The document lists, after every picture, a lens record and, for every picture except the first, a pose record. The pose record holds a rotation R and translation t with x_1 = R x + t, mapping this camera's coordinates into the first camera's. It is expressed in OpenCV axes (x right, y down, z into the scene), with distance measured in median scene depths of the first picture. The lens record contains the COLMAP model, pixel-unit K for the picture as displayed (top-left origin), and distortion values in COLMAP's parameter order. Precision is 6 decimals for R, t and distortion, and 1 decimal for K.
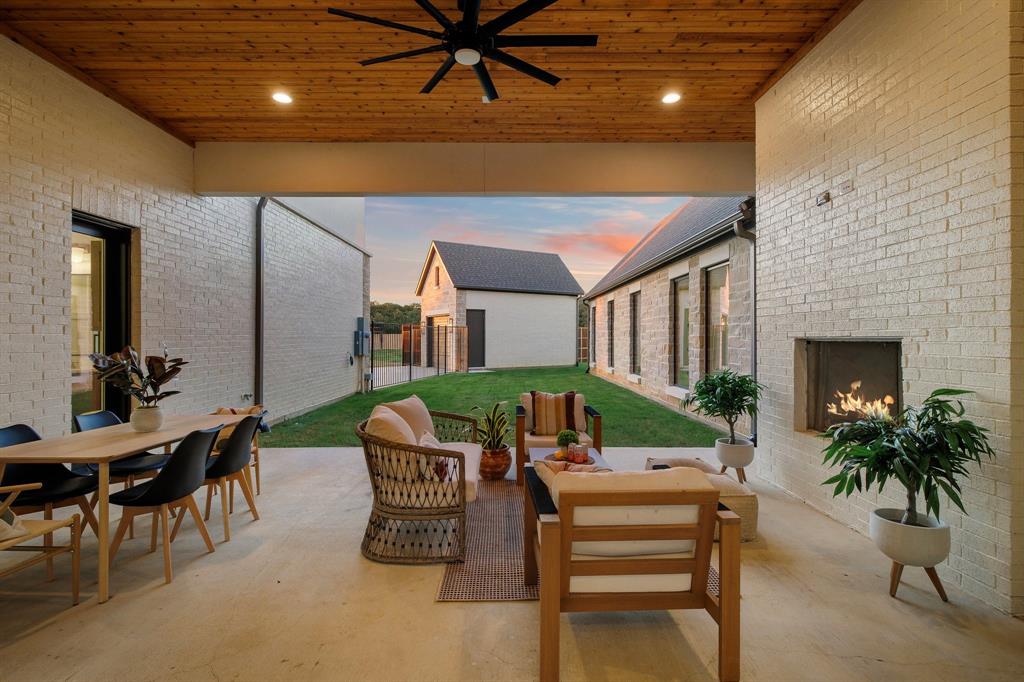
lens RADIAL K [[464.0, 0, 512.0], [0, 464.0, 341.0], [0, 0, 1]] dist [-0.000347, -0.000634]
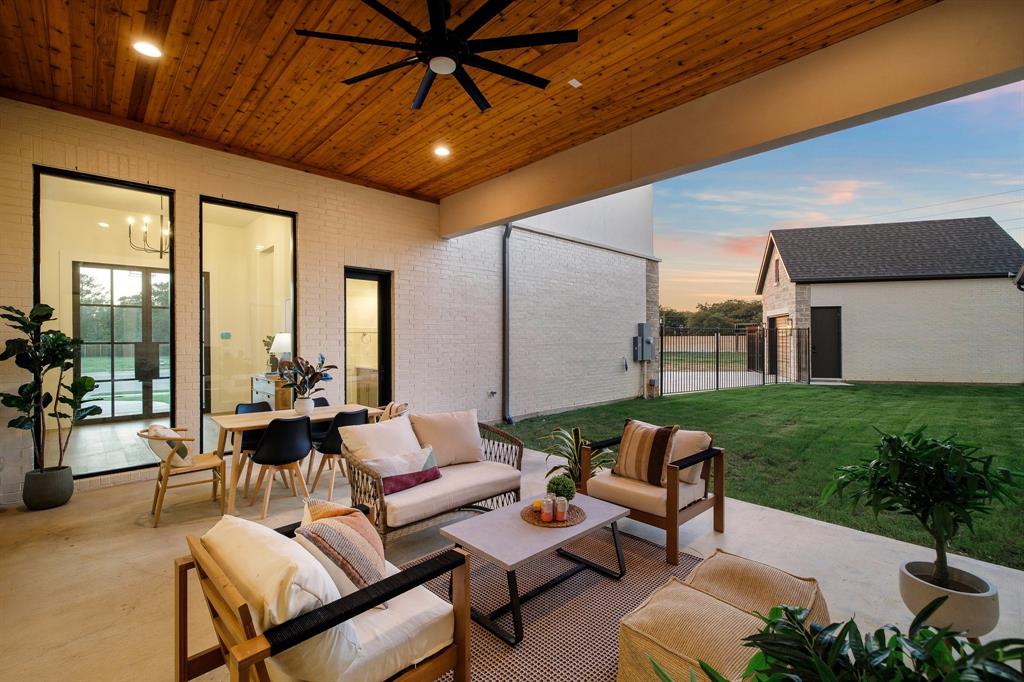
lens RADIAL K [[445.3, 0, 521.4], [0, 445.3, 343.0], [0, 0, 1]] dist [-0.001193, -0.000262]
pose [[0.694923, 0.004720, -0.719069, 0.398458], [-0.002392, 0.999988, 0.004253, -0.022856], [0.719080, -0.001236, 0.694926, 0.274758]]
